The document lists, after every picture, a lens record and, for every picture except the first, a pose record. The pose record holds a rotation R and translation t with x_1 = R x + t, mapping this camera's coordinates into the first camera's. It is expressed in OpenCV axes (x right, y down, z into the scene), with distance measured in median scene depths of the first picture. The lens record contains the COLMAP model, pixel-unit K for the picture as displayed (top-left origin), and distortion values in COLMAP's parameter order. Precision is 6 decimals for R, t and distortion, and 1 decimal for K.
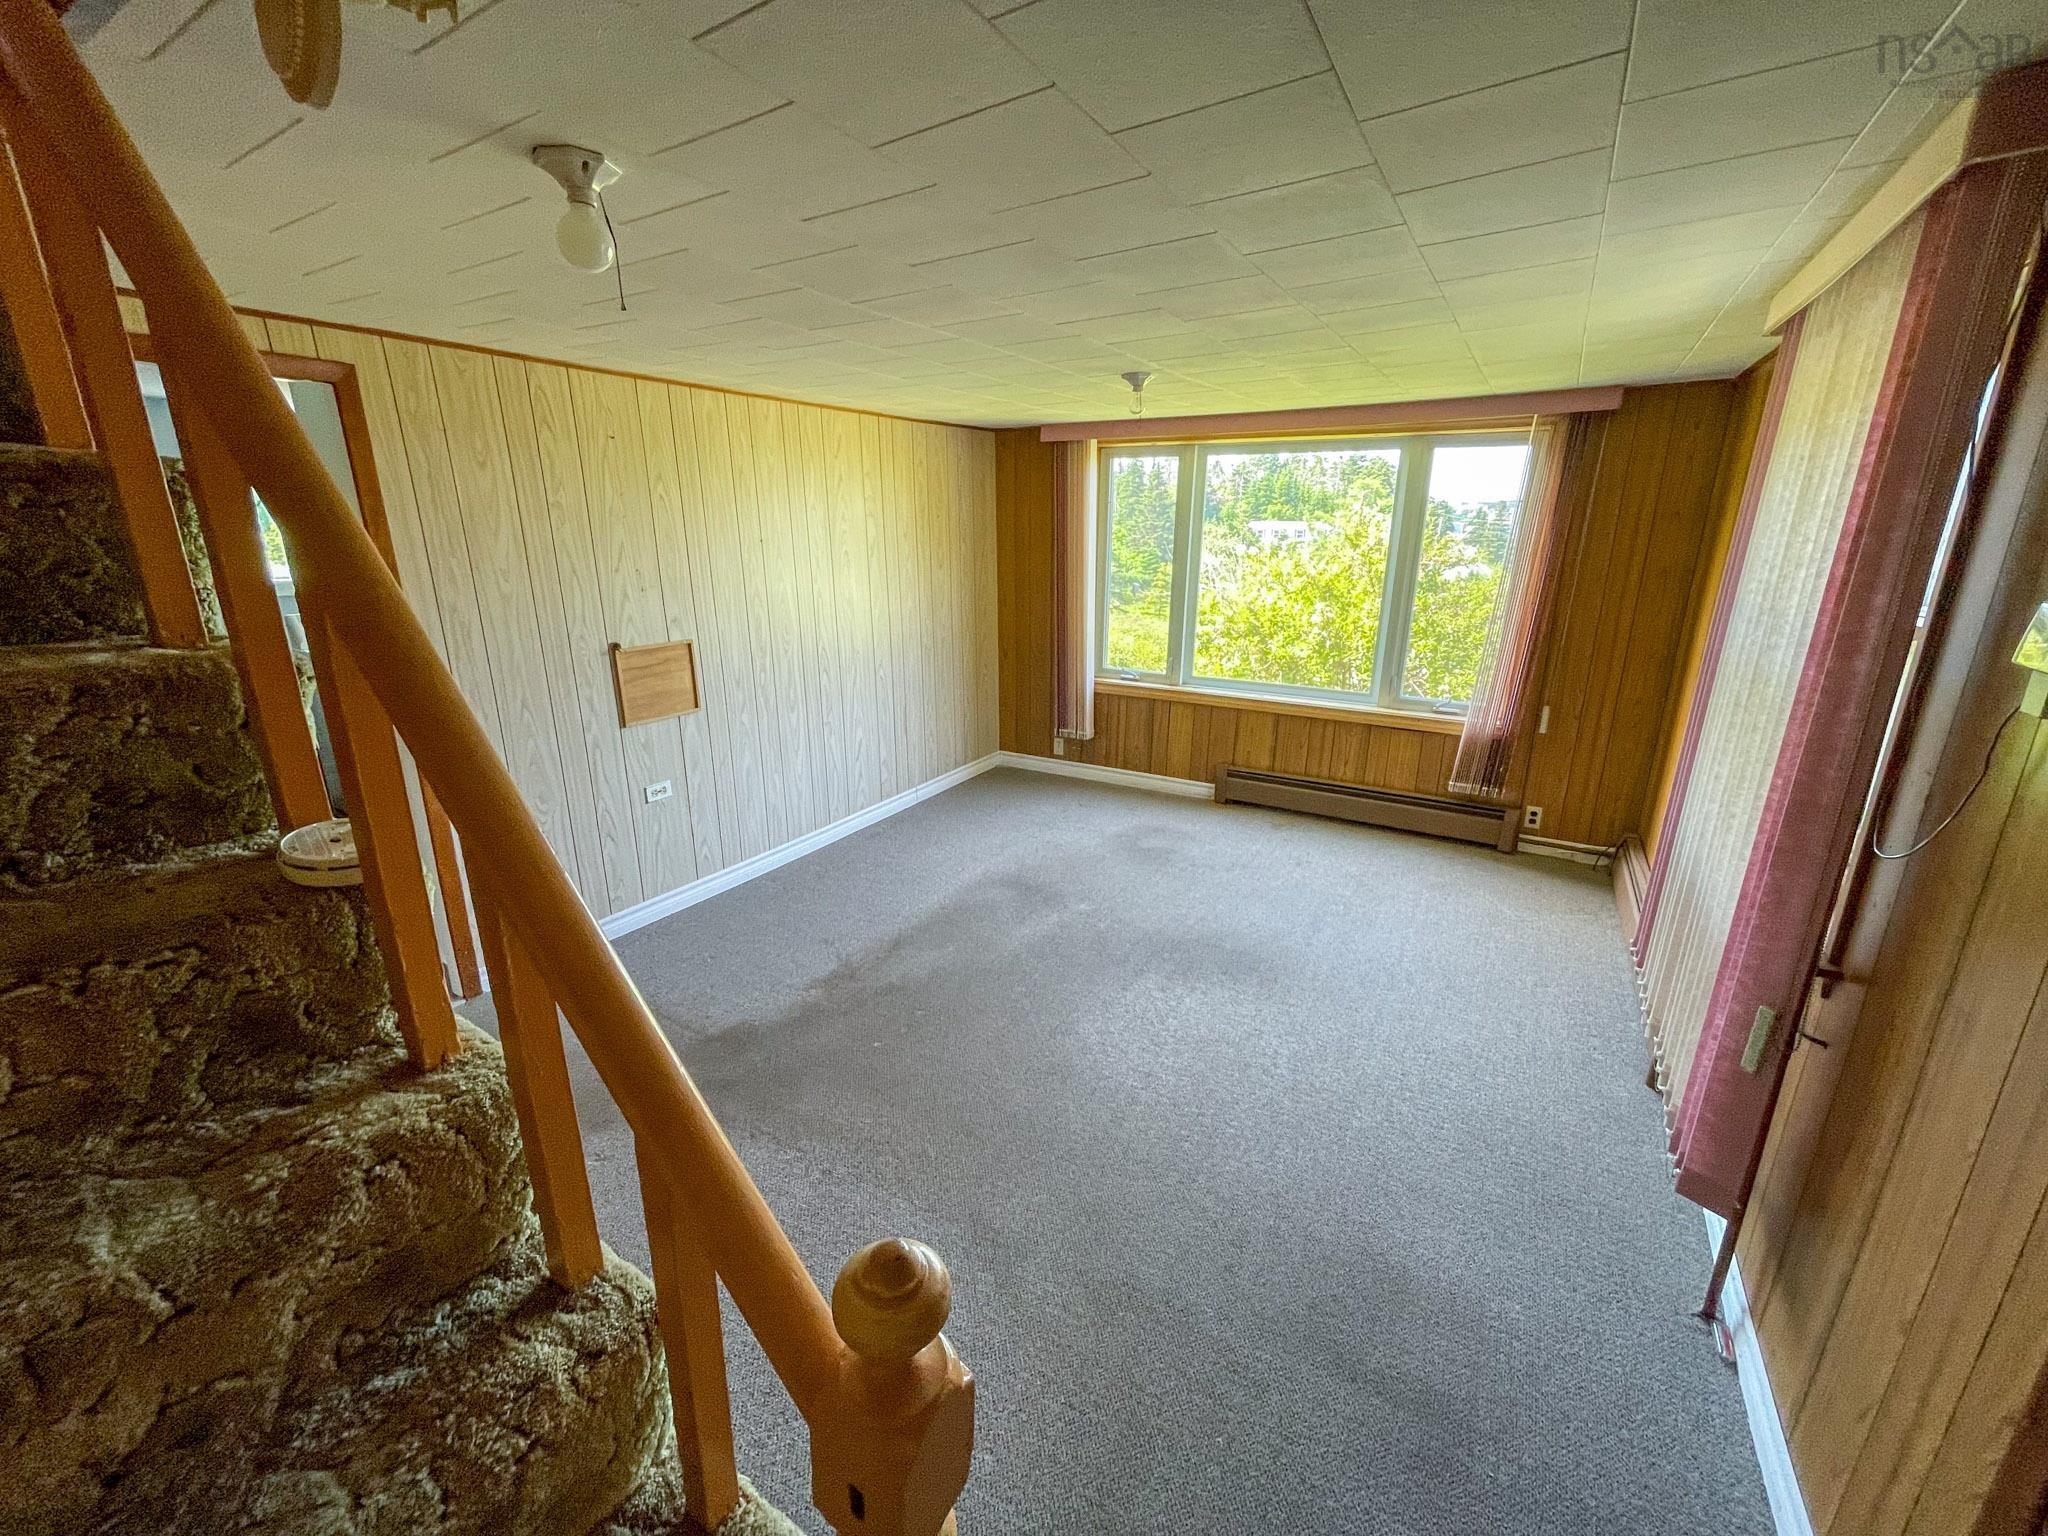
lens RADIAL K [[830.6, 0, 1024.0], [0, 830.6, 768.0], [0, 0, 1]] dist [0.001367, -0.000016]
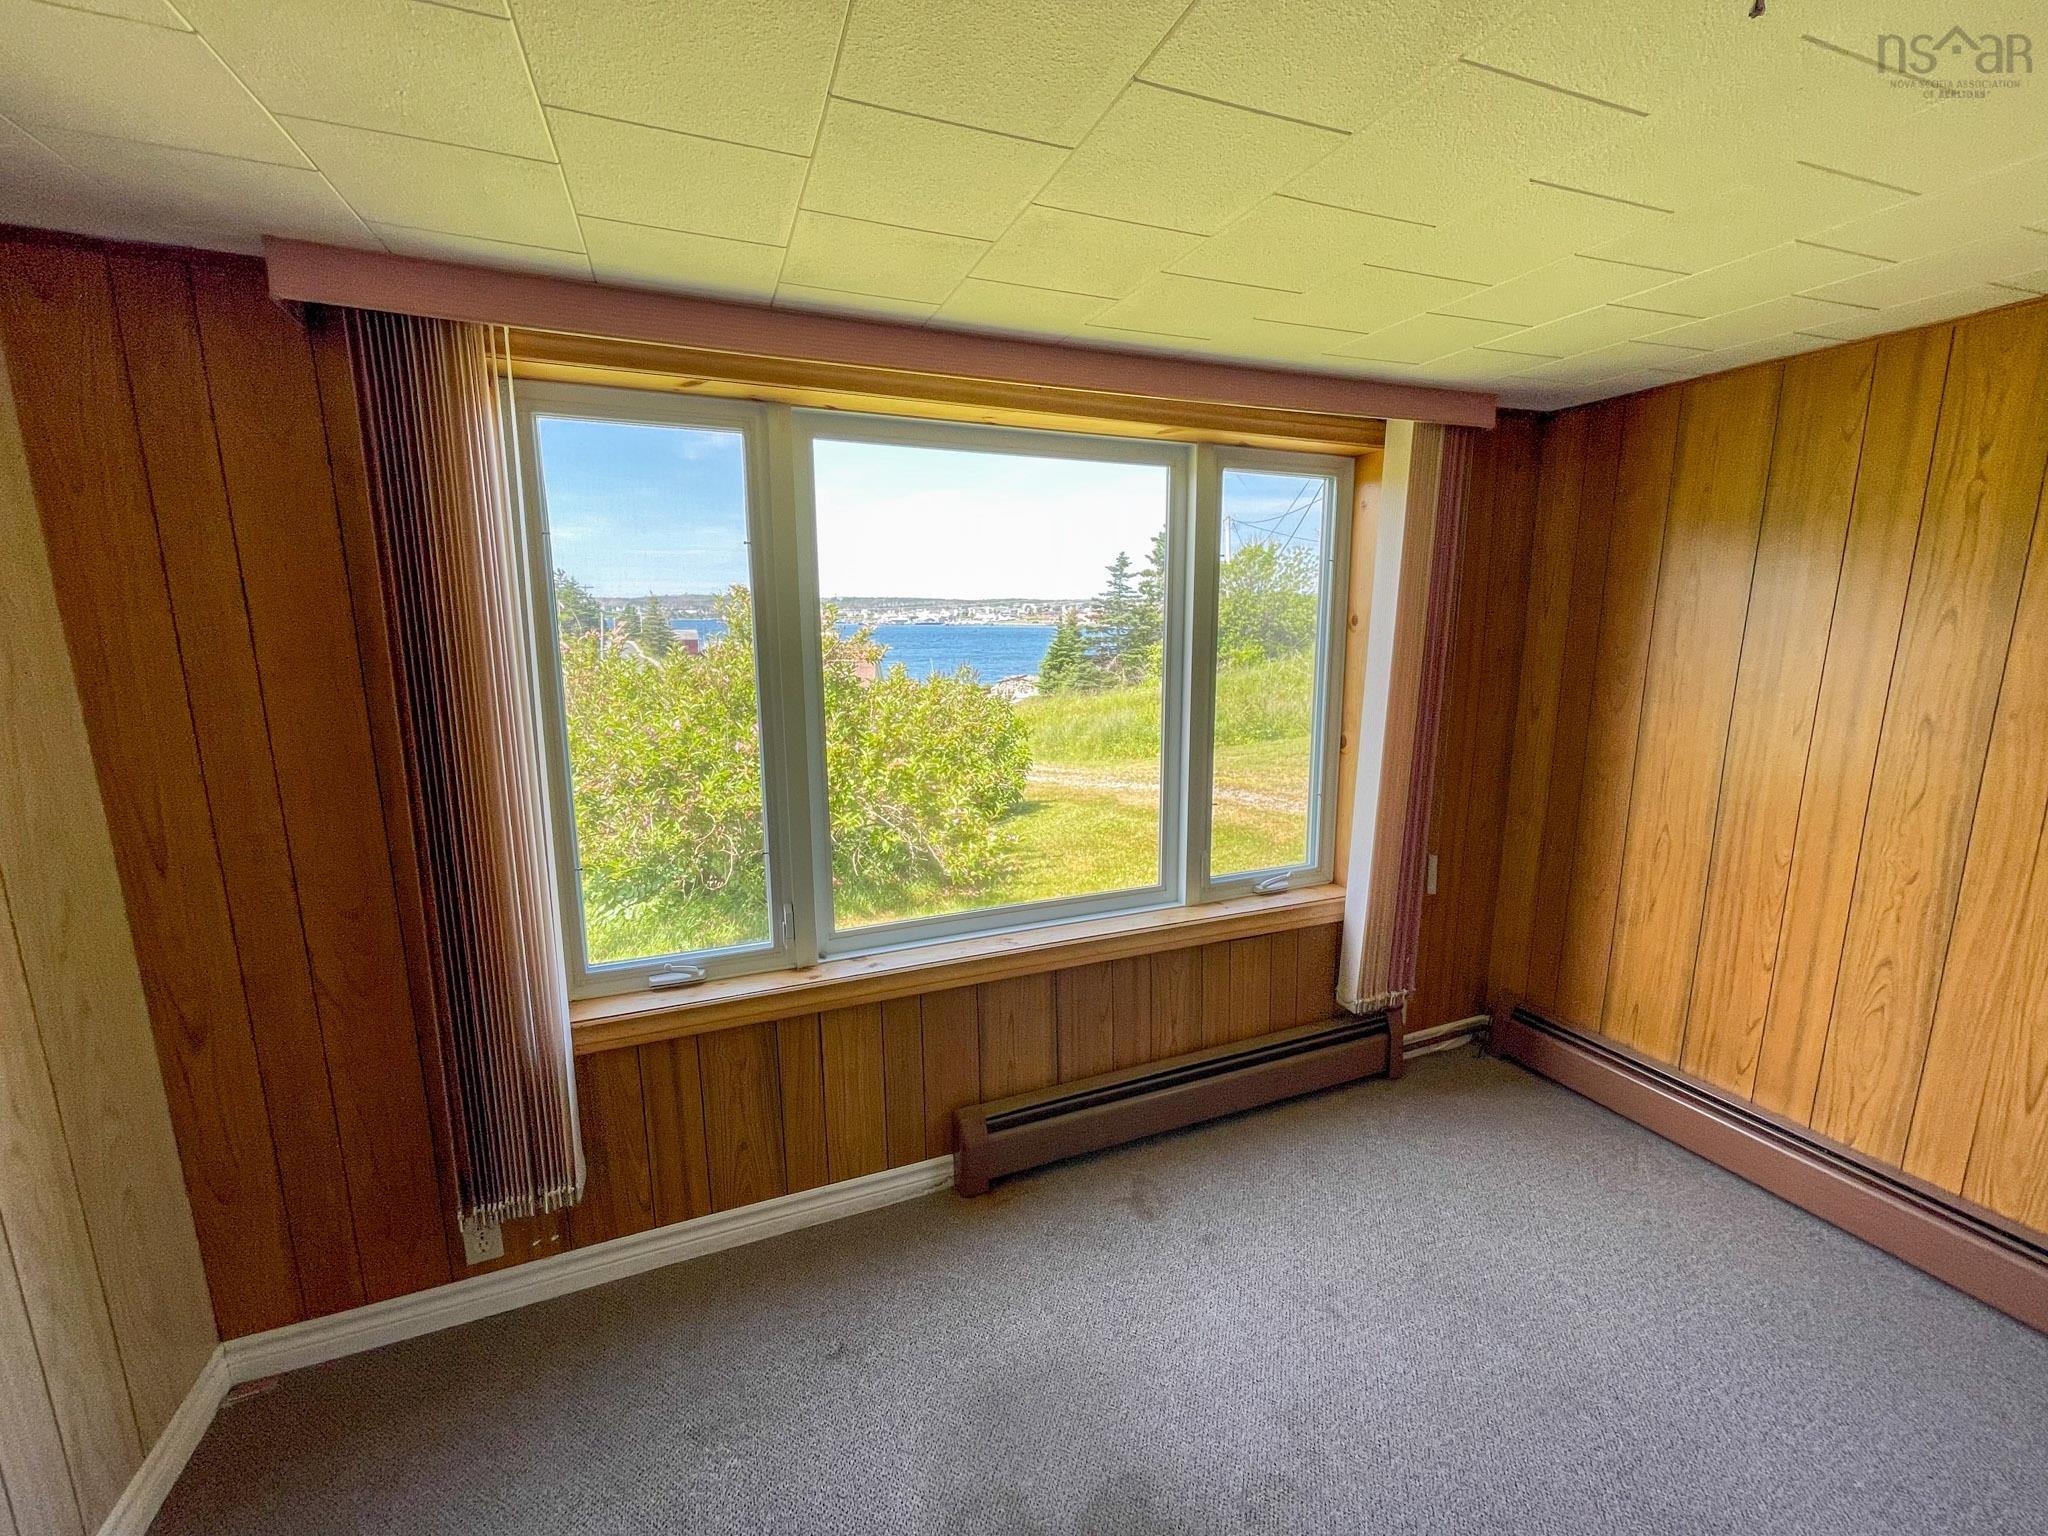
lens RADIAL K [[830.6, 0, 1024.0], [0, 830.6, 768.0], [0, 0, 1]] dist [0.001367, -0.000016]
pose [[0.597046, -0.150389, 0.787984, -0.075856], [0.236616, 0.971584, 0.006148, -0.189398], [-0.766517, 0.182779, 0.615665, 0.688827]]
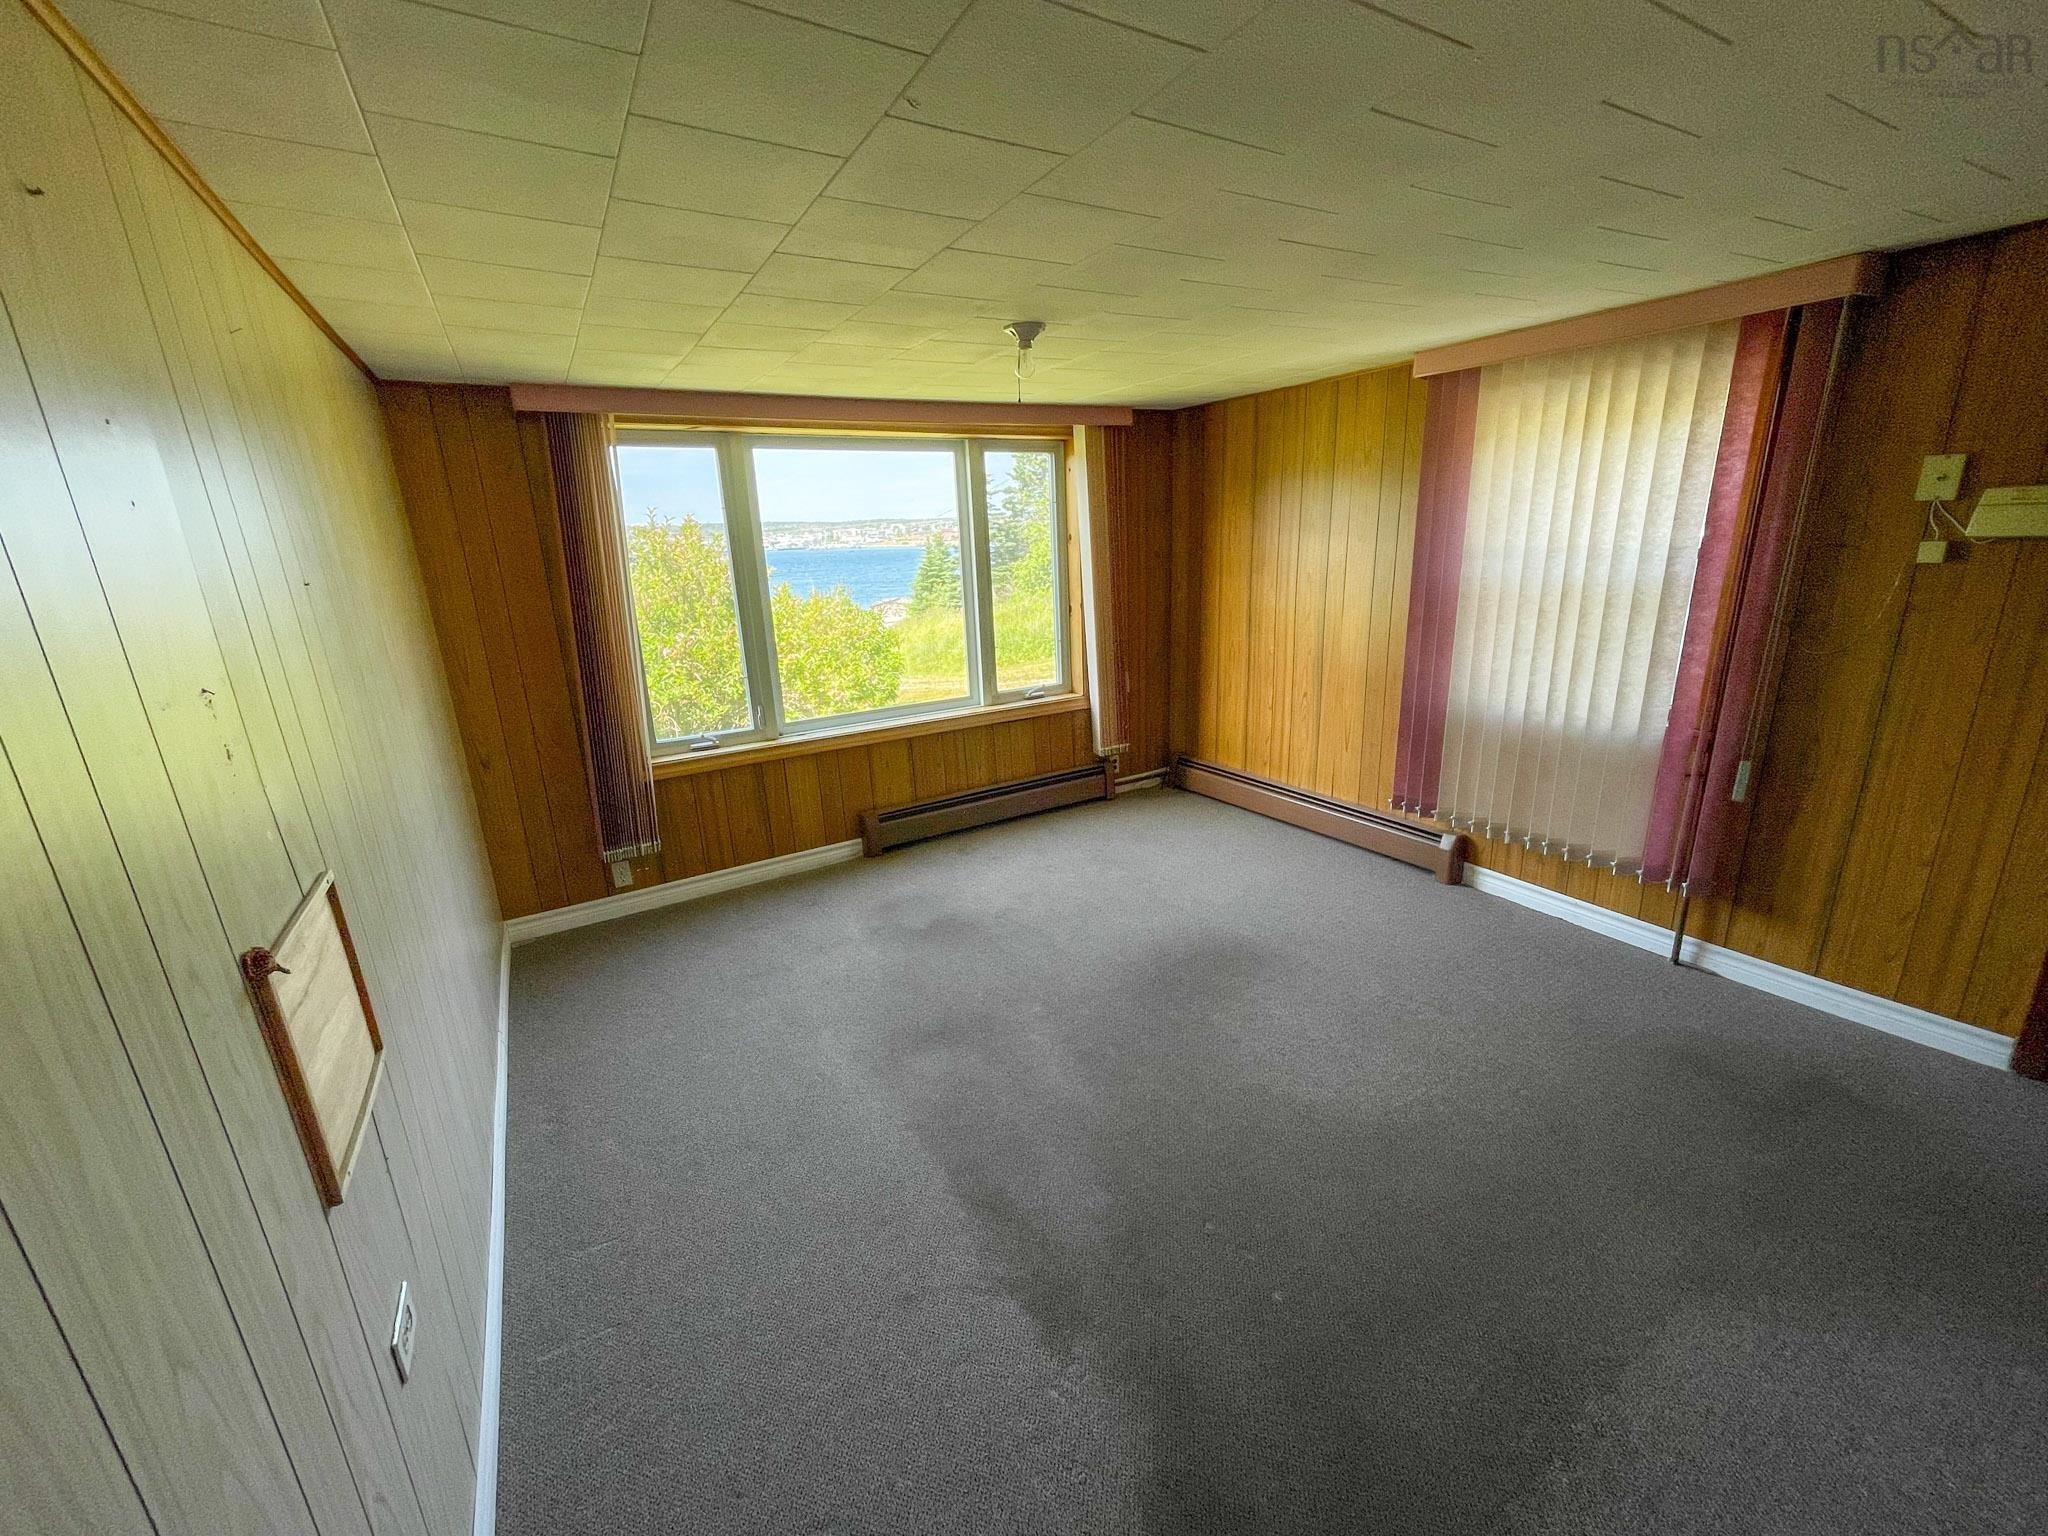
lens RADIAL K [[830.6, 0, 1024.0], [0, 830.6, 768.0], [0, 0, 1]] dist [0.001367, -0.000016]
pose [[0.468414, -0.263059, 0.843439, -0.408127], [0.293044, 0.946863, 0.132570, -0.117672], [-0.833495, 0.185067, 0.520612, 0.430646]]
